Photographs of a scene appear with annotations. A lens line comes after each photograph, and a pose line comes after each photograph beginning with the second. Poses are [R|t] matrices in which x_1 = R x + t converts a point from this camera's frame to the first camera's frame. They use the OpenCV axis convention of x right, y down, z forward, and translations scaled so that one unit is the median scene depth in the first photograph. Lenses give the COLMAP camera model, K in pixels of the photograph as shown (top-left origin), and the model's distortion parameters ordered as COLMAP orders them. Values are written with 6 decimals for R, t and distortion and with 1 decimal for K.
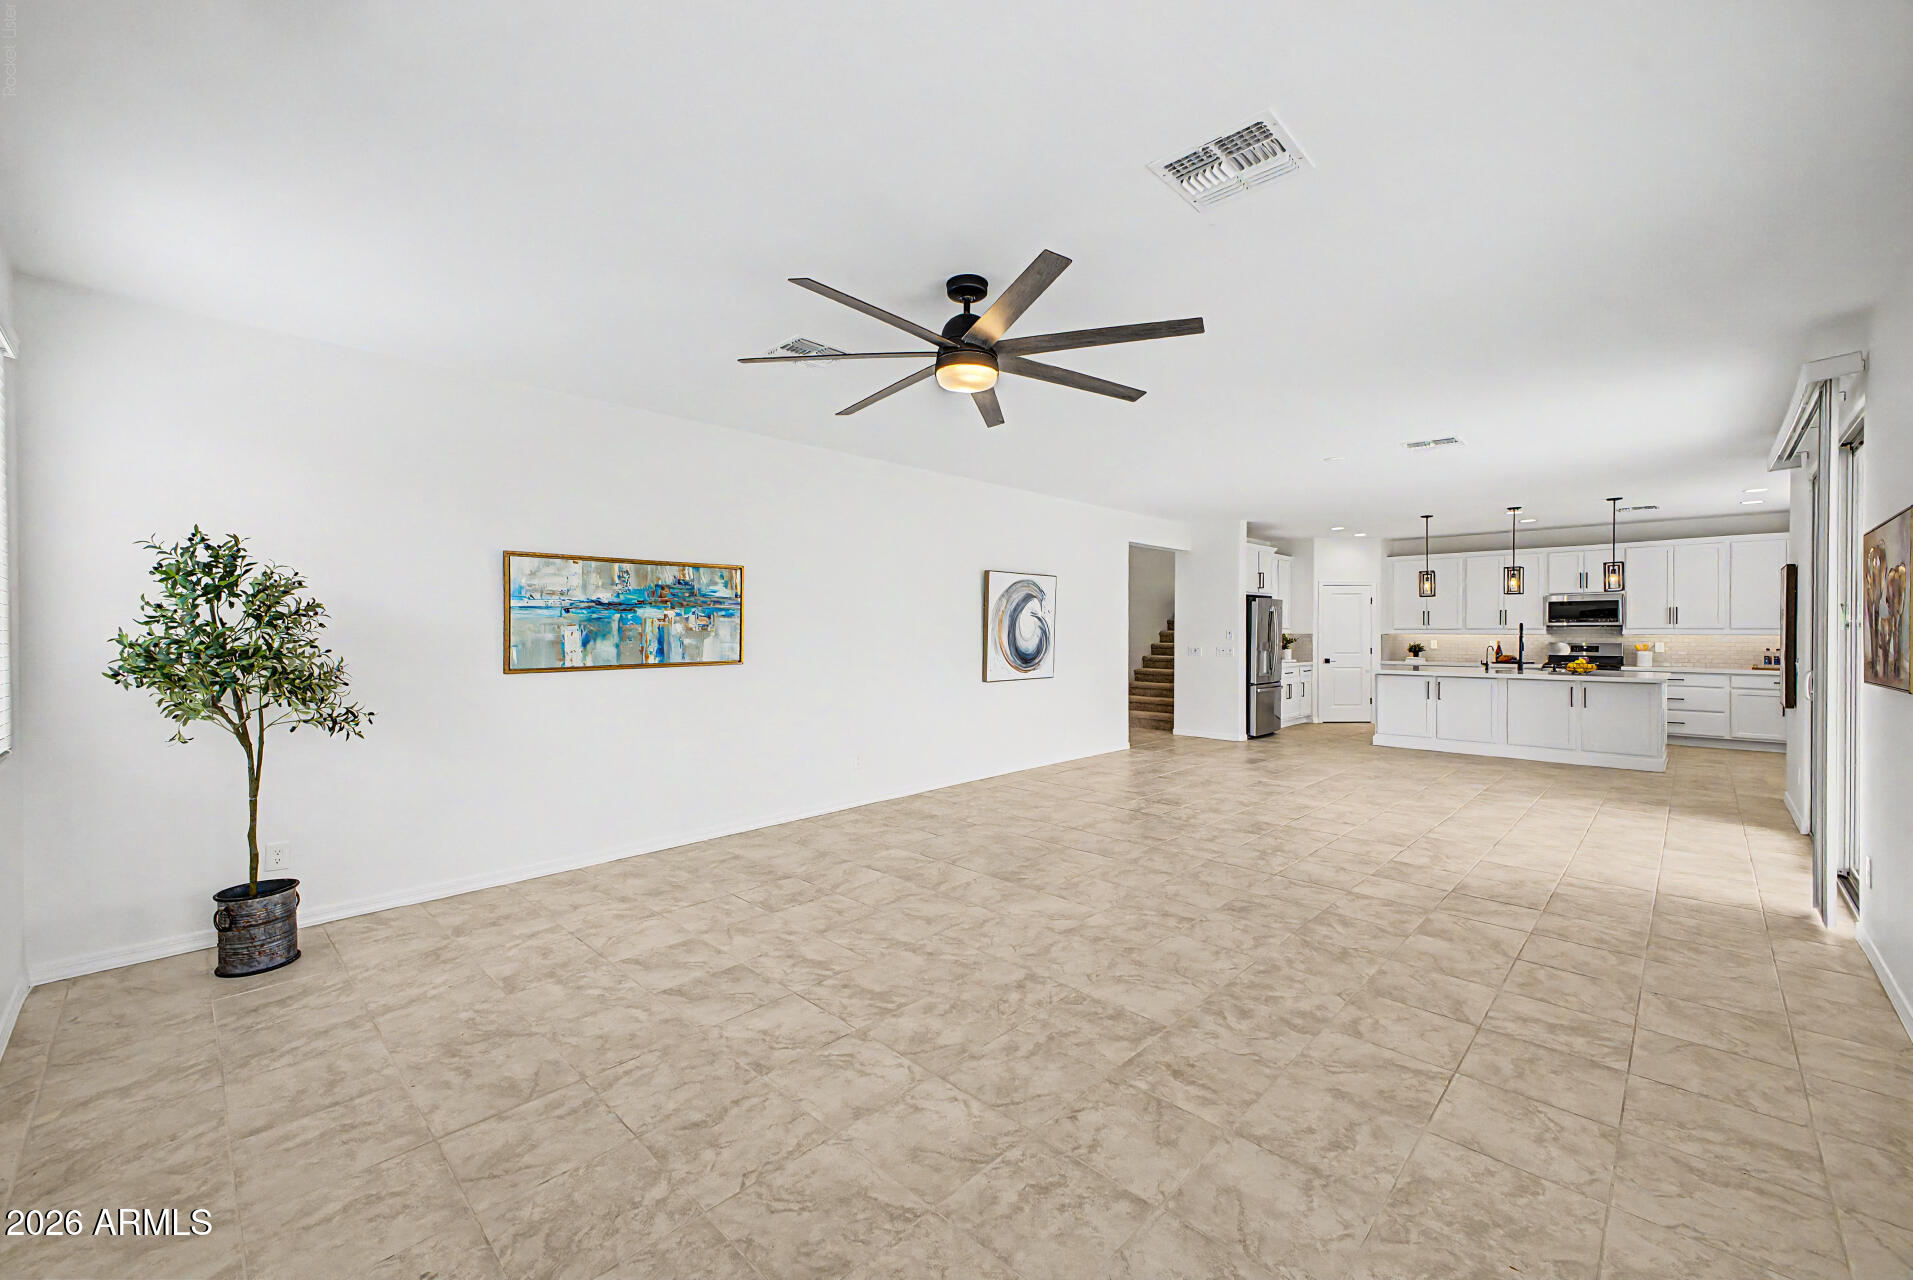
lens RADIAL K [[760.8, 0, 957.5], [0, 760.8, 637.3], [0, 0, 1]] dist [0.003741, 0.000069]
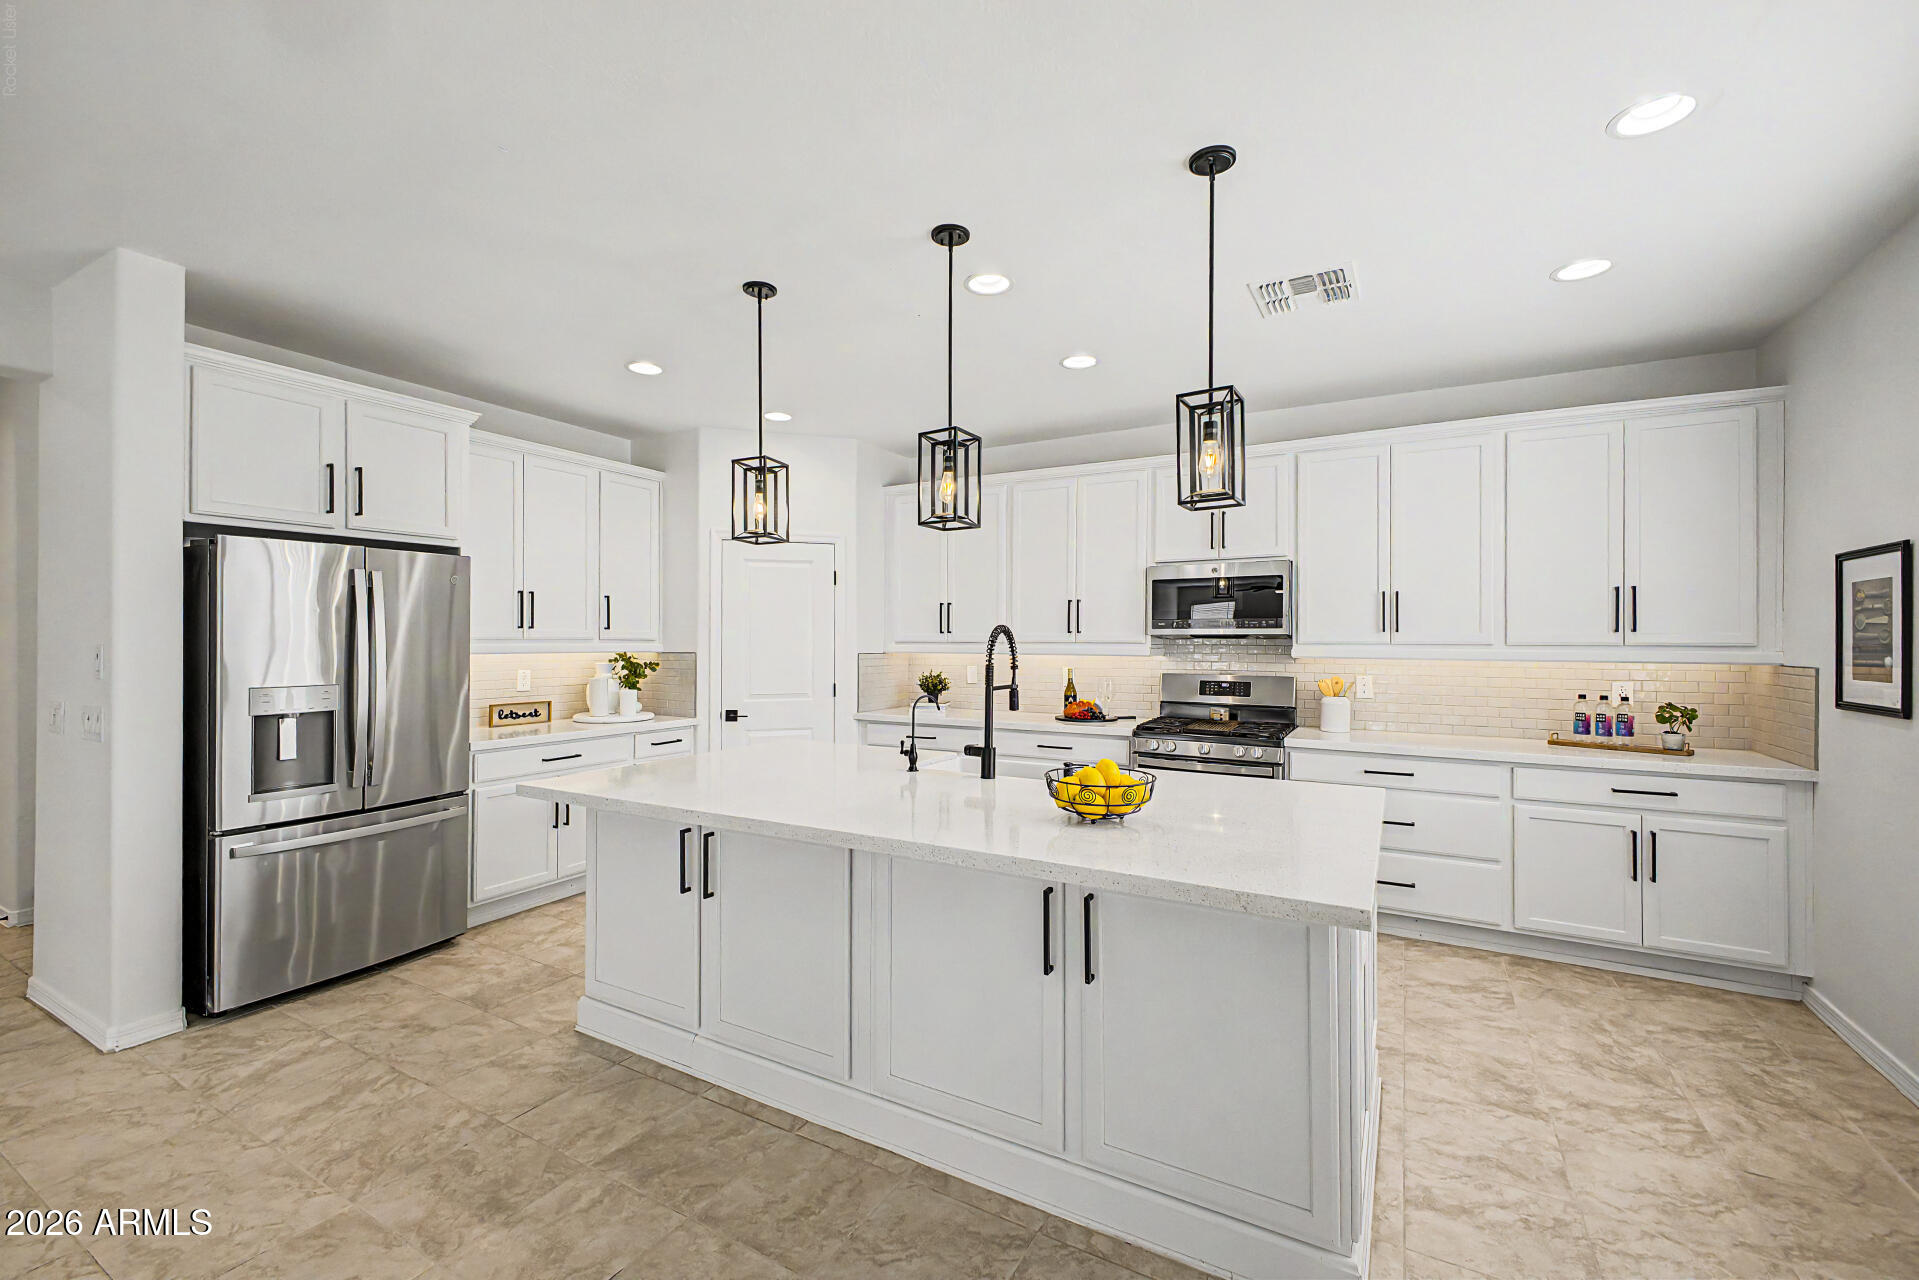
lens RADIAL K [[813.3, 0, 961.8], [0, 813.3, 636.6], [0, 0, 1]] dist [0.001575, 0.000123]
pose [[0.963650, 0.002942, 0.267152, 0.578157], [-0.000312, 0.999951, -0.009885, -0.010655], [-0.267168, 0.009442, 0.963604, 0.618027]]
